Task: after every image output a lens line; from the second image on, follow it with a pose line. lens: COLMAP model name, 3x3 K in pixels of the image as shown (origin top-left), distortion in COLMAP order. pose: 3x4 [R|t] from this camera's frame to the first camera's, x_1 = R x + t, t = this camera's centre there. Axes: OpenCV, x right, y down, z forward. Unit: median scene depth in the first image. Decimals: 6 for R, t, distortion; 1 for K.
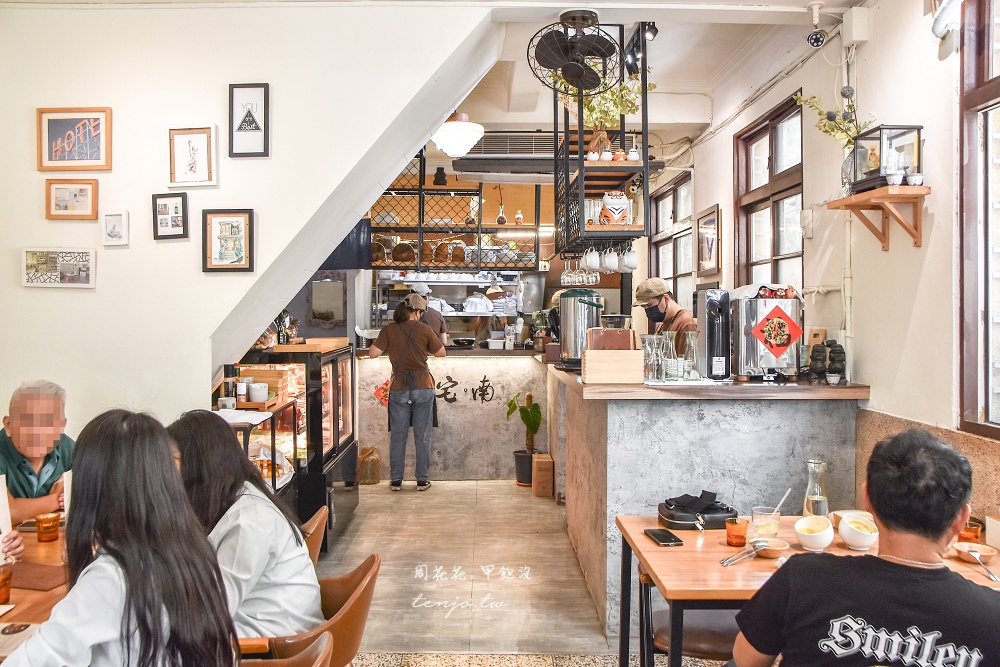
lens RADIAL K [[799.6, 0, 499.4], [0, 799.6, 336.2], [0, 0, 1]] dist [-0.012188, -0.001898]
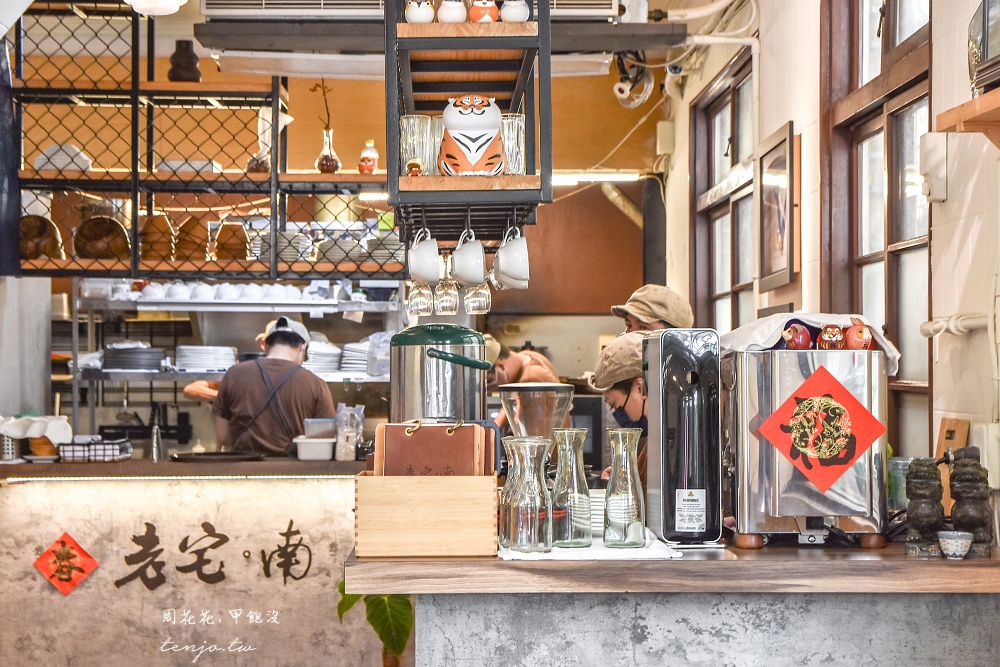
lens RADIAL K [[1747.3, 0, 502.0], [0, 1747.3, 407.3], [0, 0, 1]] dist [0.212661, 0.000000]
pose [[0.999974, -0.006593, -0.003000, 0.139384], [0.006581, 0.999971, -0.003785, -0.011248], [0.003025, 0.003765, 0.999988, 0.059982]]
